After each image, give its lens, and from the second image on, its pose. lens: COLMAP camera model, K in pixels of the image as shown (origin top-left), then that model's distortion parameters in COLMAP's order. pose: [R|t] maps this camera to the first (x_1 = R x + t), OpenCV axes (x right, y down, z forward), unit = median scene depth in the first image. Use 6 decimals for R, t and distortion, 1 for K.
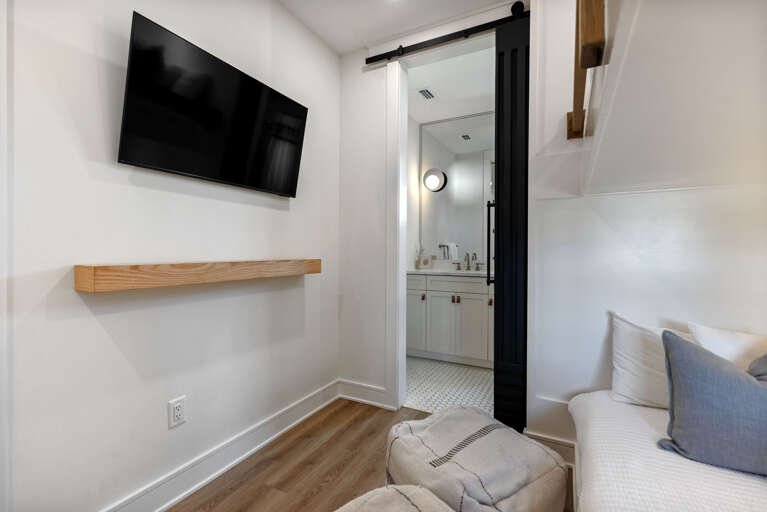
lens RADIAL K [[340.7, 0, 386.5], [0, 340.7, 253.3], [0, 0, 1]] dist [0.000007, -0.000280]
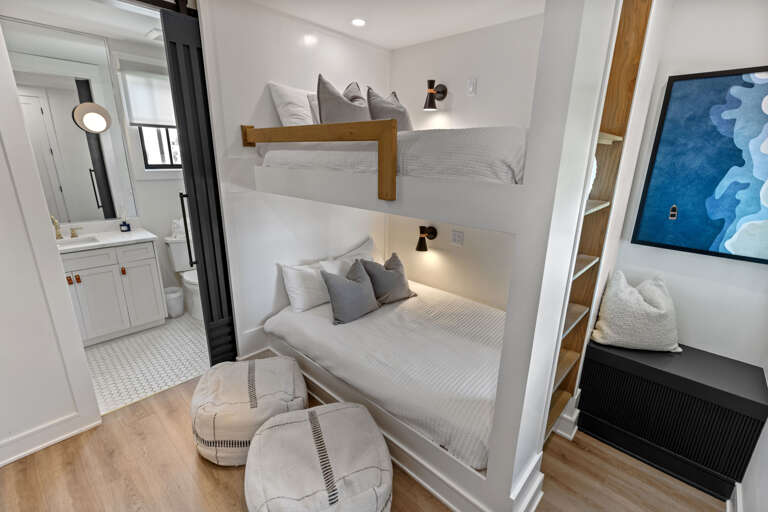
lens RADIAL K [[341.2, 0, 387.0], [0, 341.2, 253.3], [0, 0, 1]] dist [0.000007, -0.000280]
pose [[0.257944, -0.264538, 0.929239, -0.619104], [-0.013551, 0.960701, 0.277256, -0.292233], [-0.966065, -0.084108, 0.244222, 0.095831]]
